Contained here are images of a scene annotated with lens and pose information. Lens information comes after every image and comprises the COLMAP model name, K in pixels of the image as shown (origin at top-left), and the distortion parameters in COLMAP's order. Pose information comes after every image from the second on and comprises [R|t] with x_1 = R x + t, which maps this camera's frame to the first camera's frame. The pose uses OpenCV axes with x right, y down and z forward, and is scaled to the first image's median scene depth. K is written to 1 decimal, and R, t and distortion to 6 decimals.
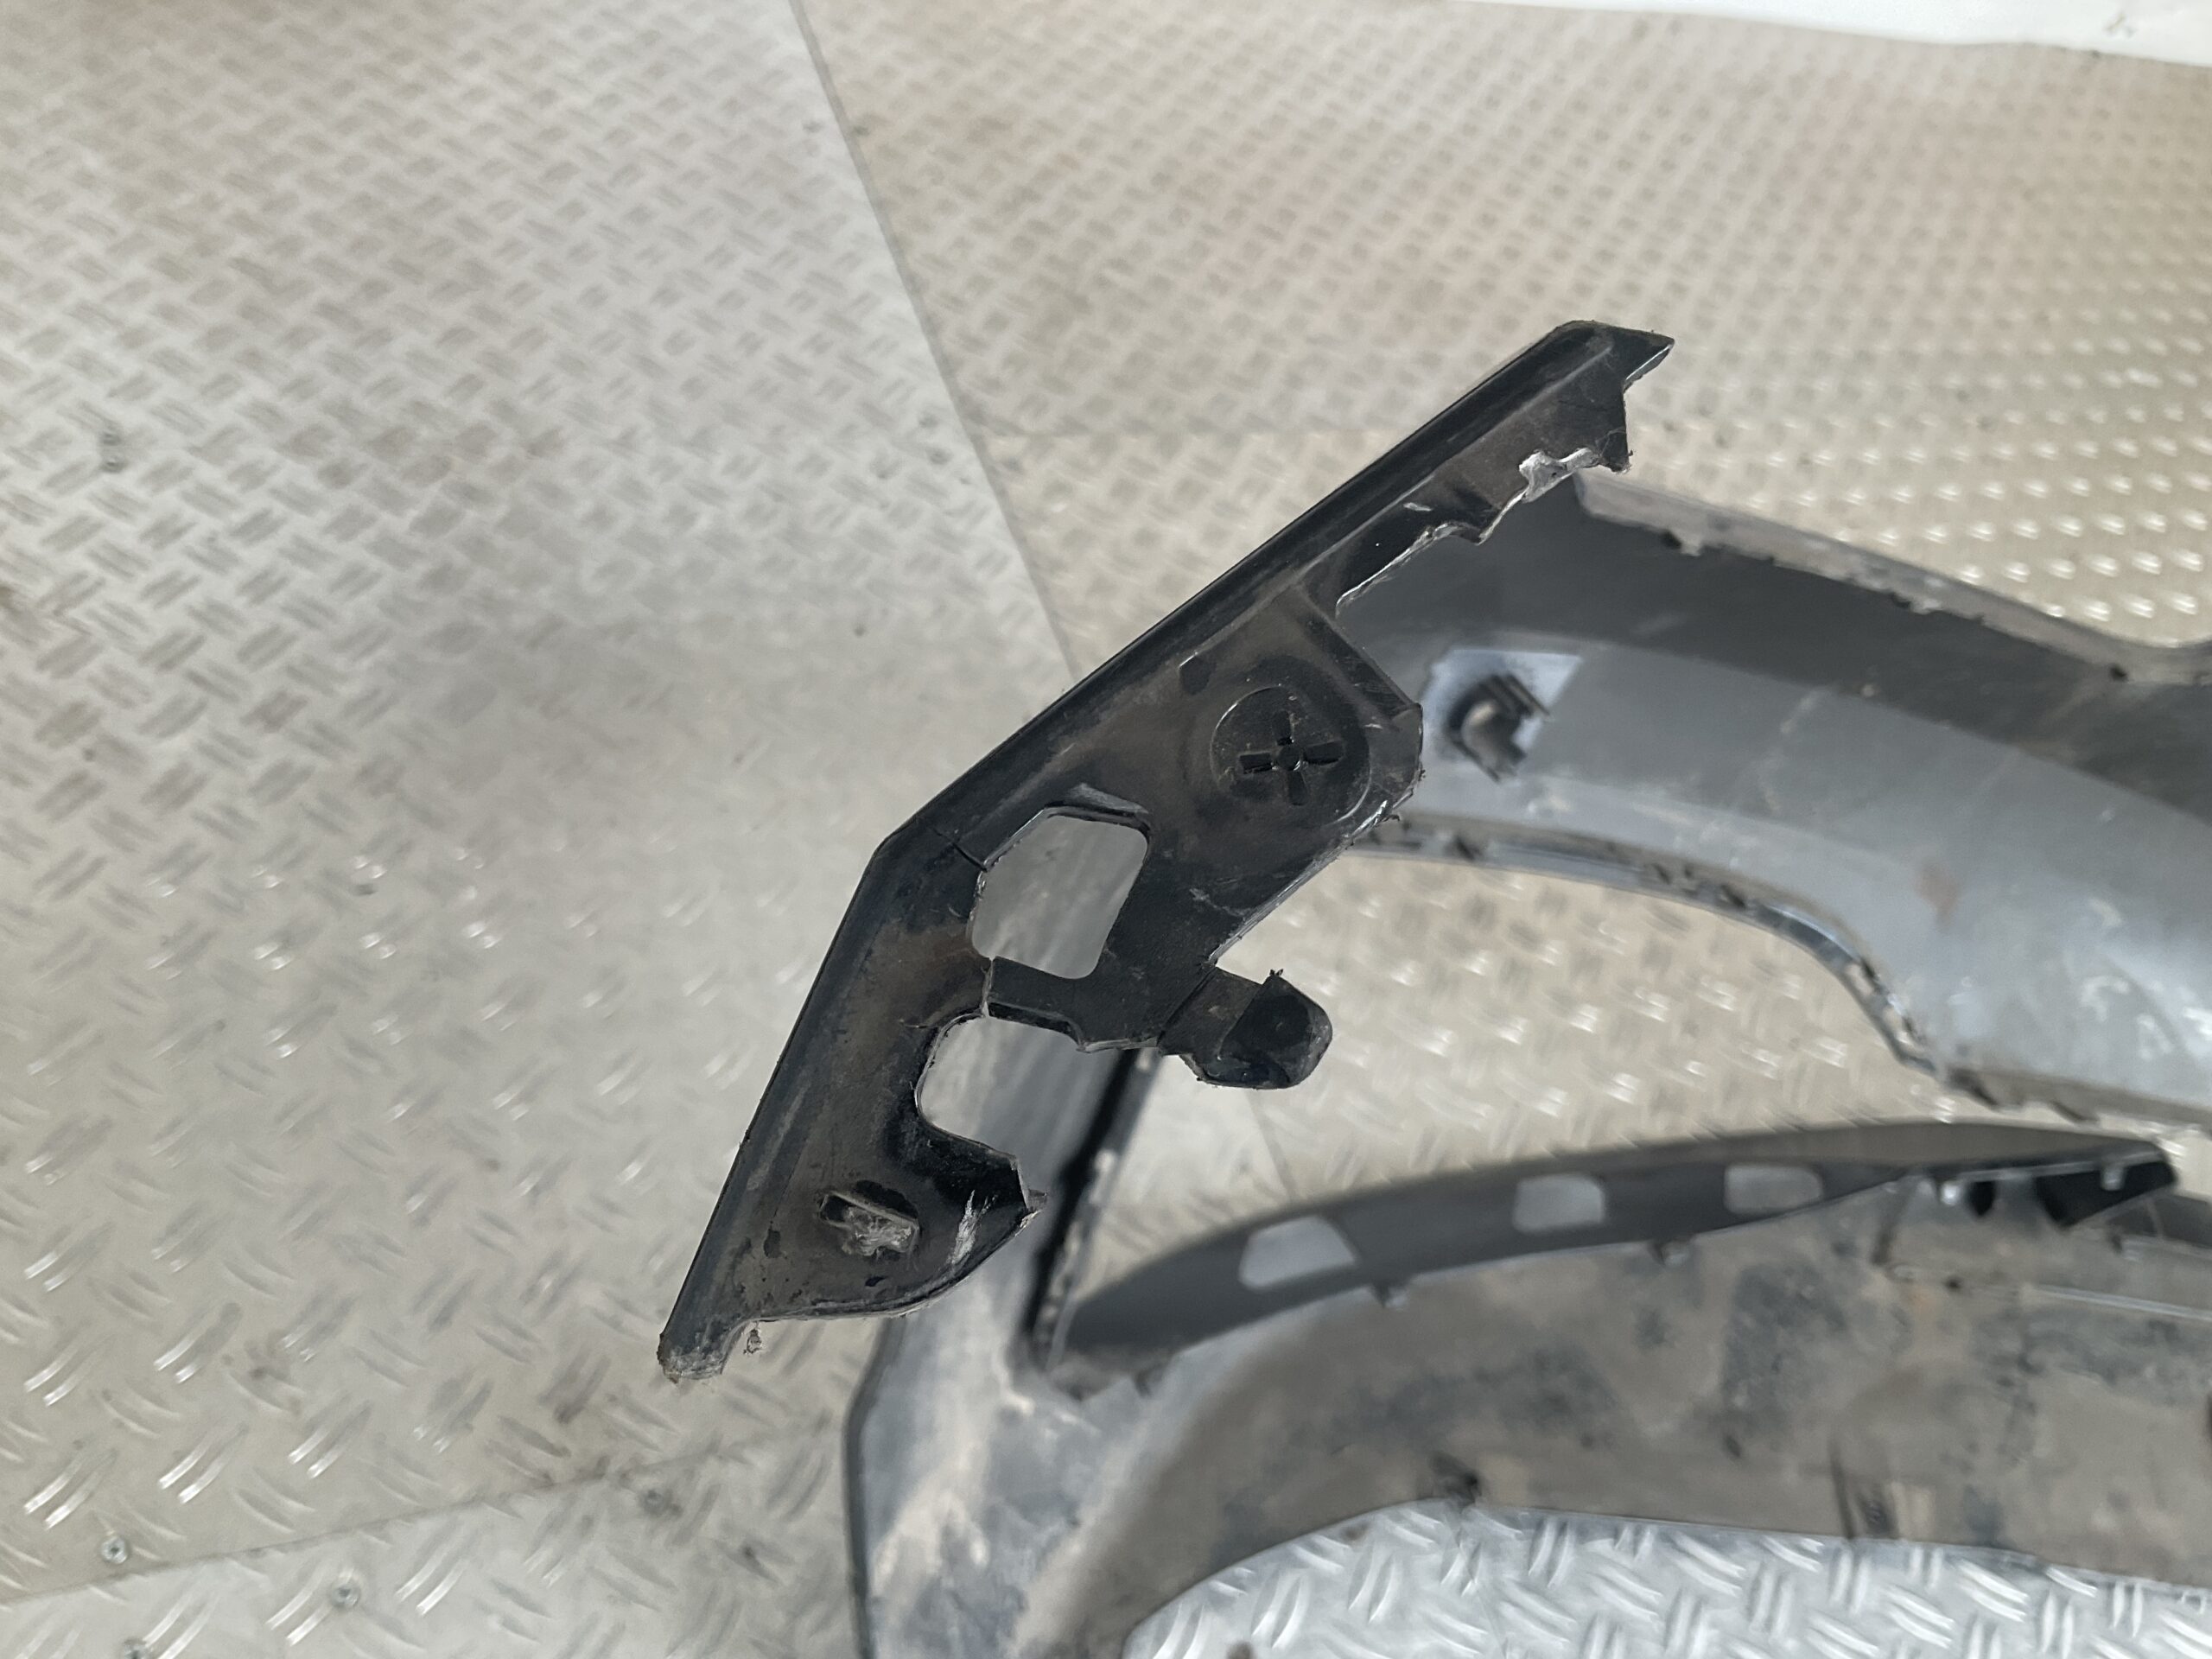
lens RADIAL K [[1828.8, 0, 1082.9], [0, 1828.8, 830.5], [0, 0, 1]] dist [0.075952, -0.149723]
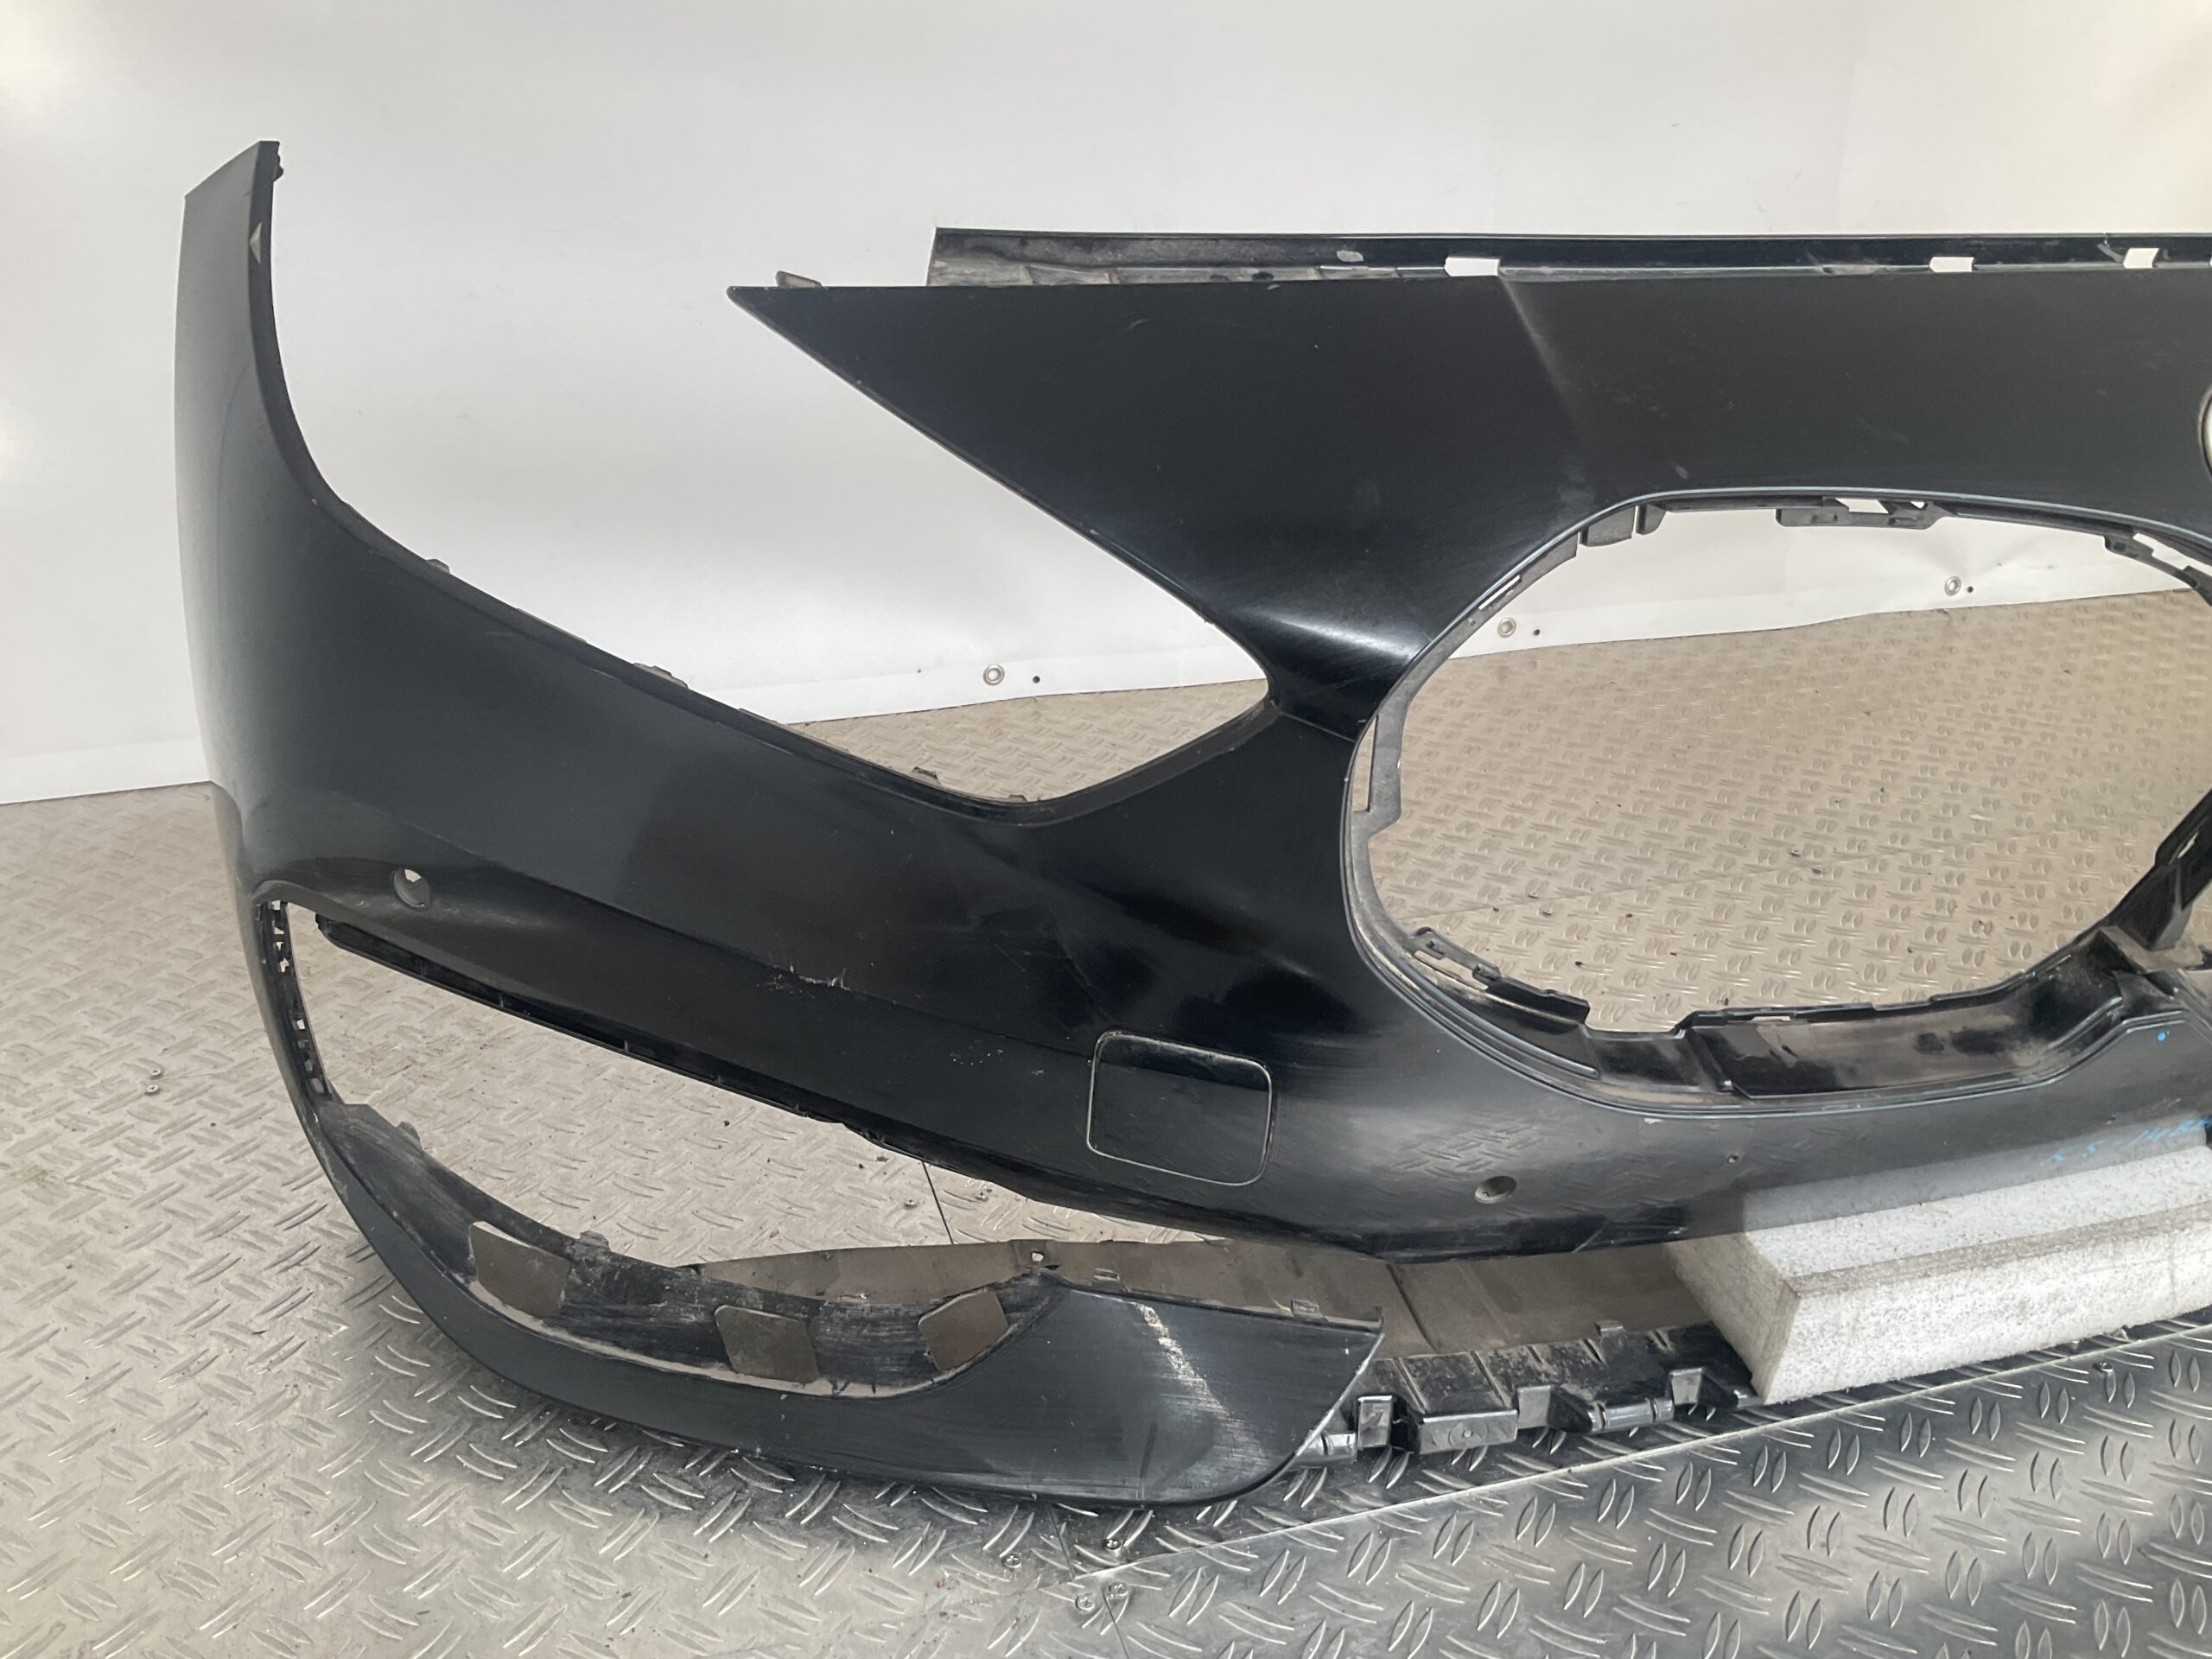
lens RADIAL K [[1828.8, 0, 1111.4], [0, 1828.8, 828.4], [0, 0, 1]] dist [0.075952, -0.149723]
pose [[0.974854, -0.193974, -0.109698, 0.336580], [0.123389, 0.879762, -0.459123, 0.348678], [0.185566, 0.434043, 0.881574, -0.100110]]
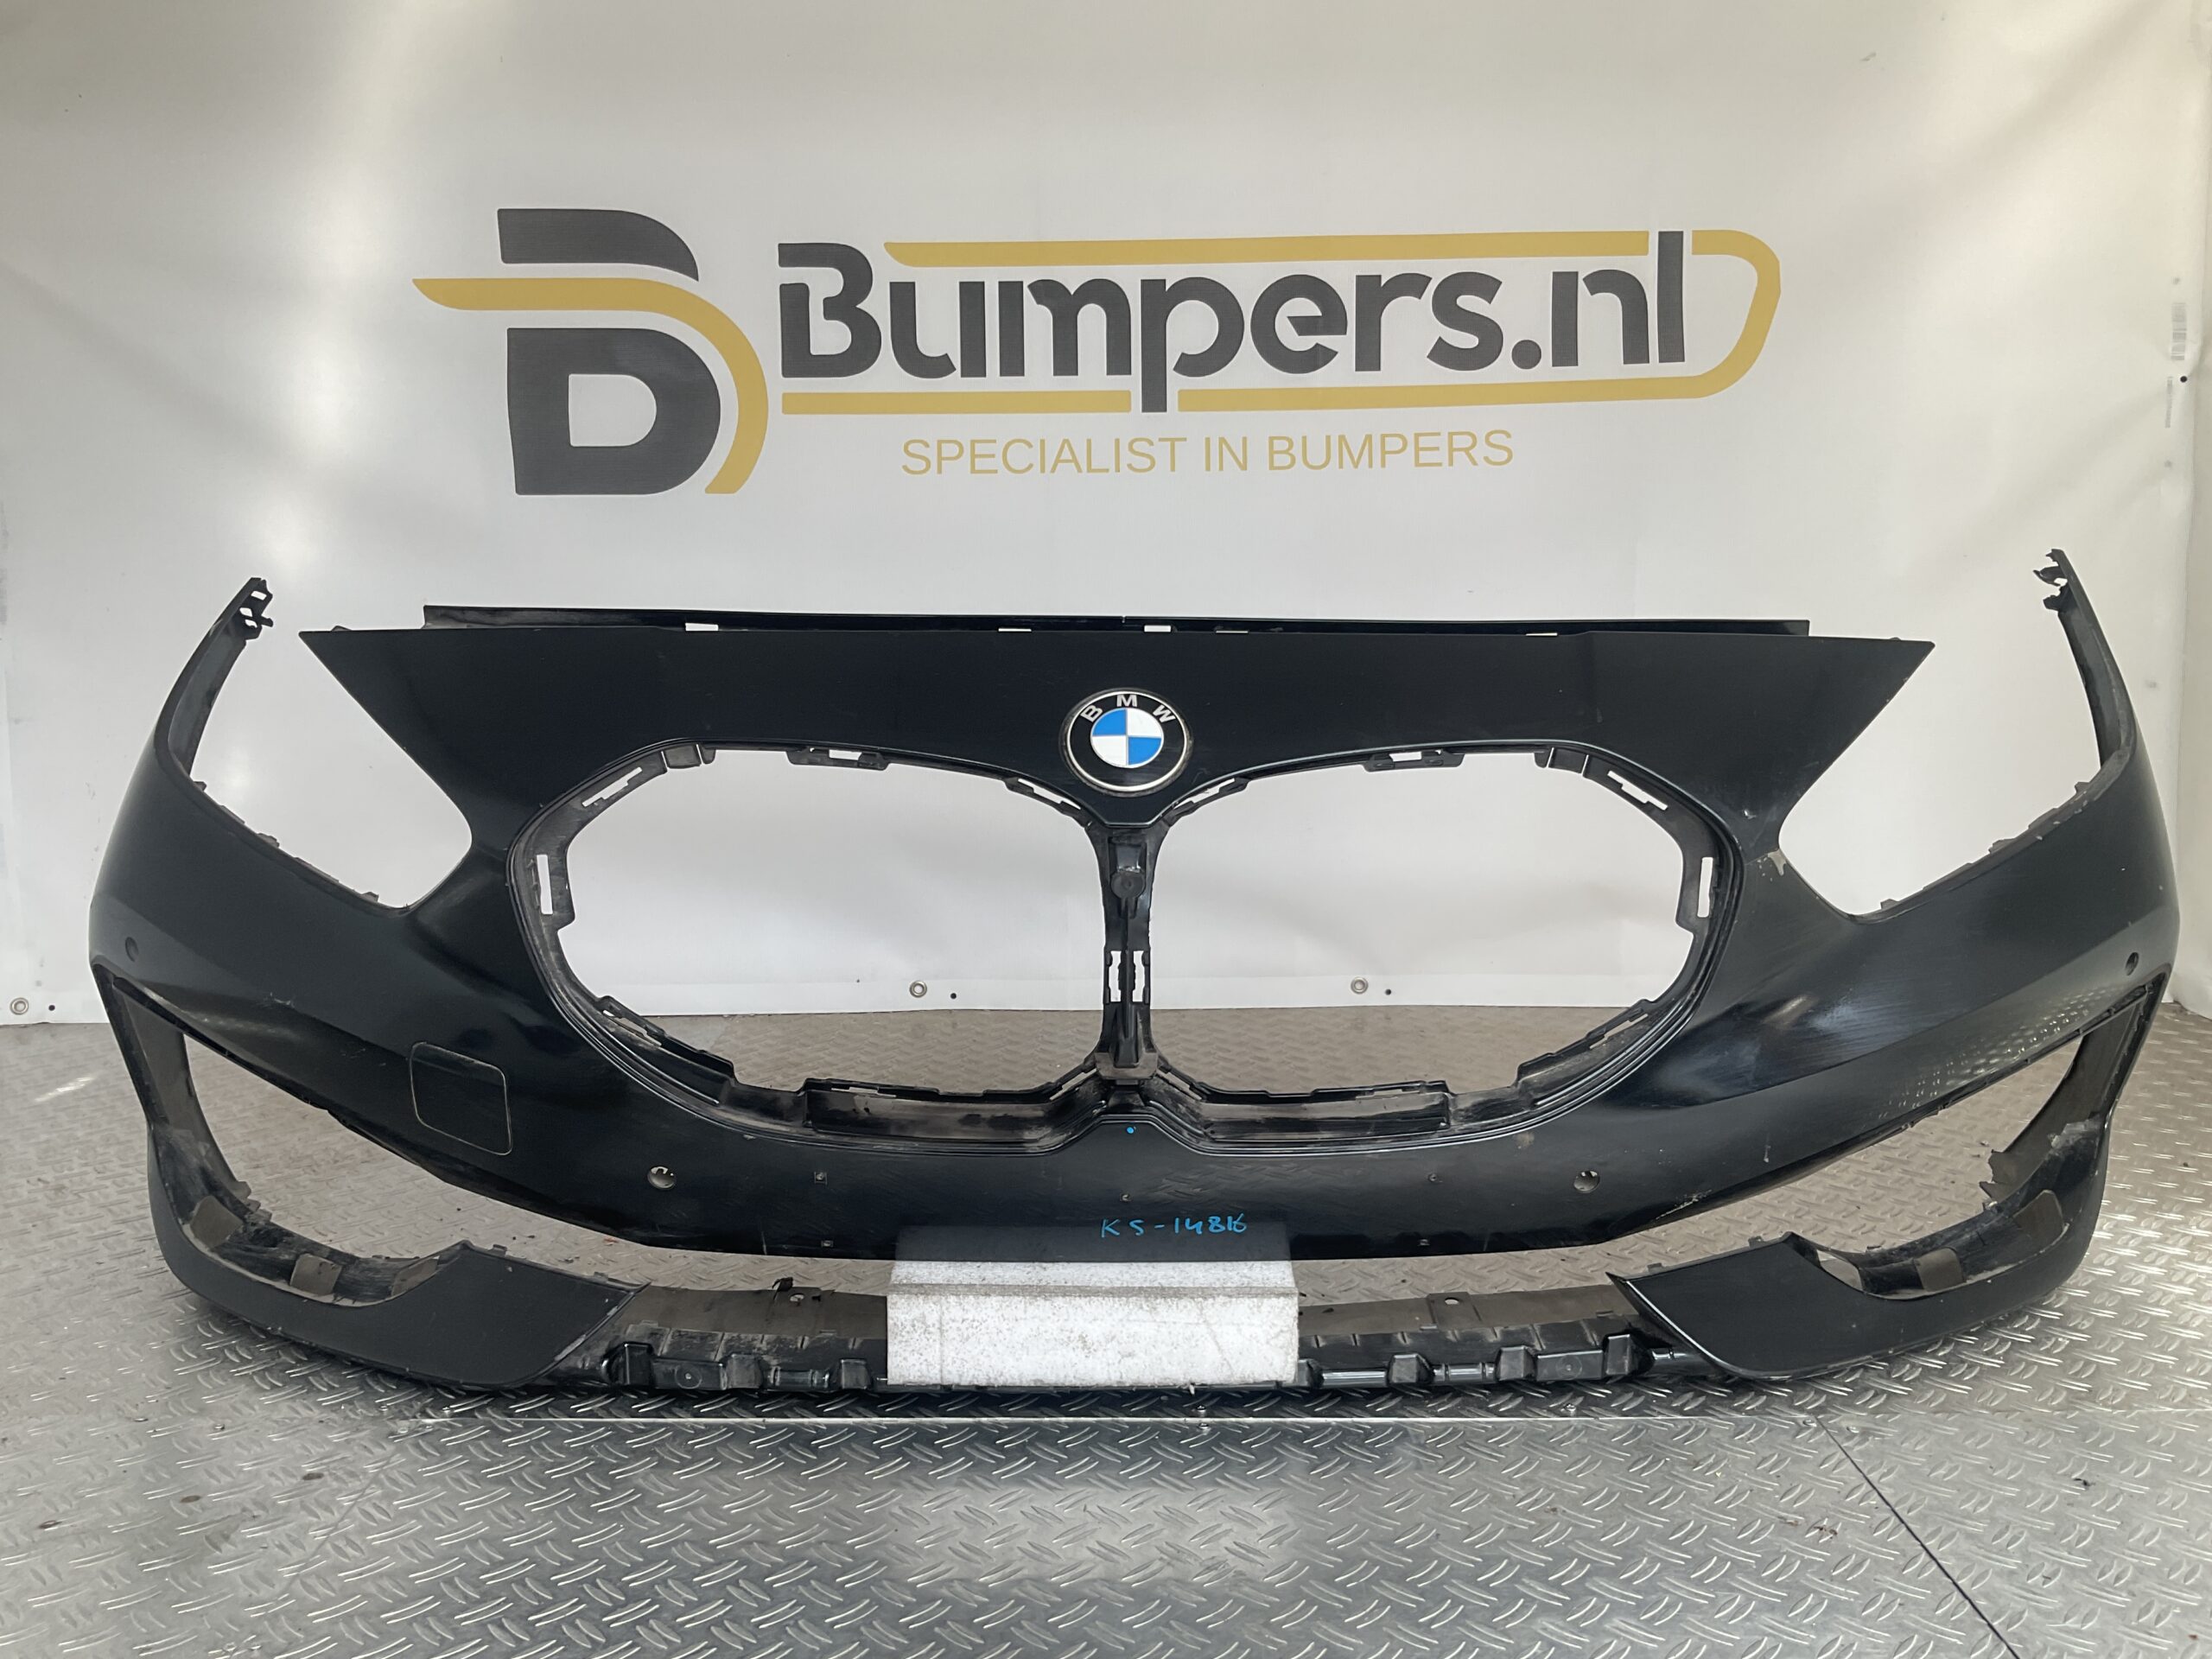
lens RADIAL K [[1828.8, 0, 1115.9], [0, 1828.8, 810.4], [0, 0, 1]] dist [0.075952, -0.149723]
pose [[0.925407, -0.188628, -0.328696, 1.281910], [-0.094371, 0.725310, -0.681924, 0.873034], [0.367037, 0.662076, 0.653406, -0.190672]]
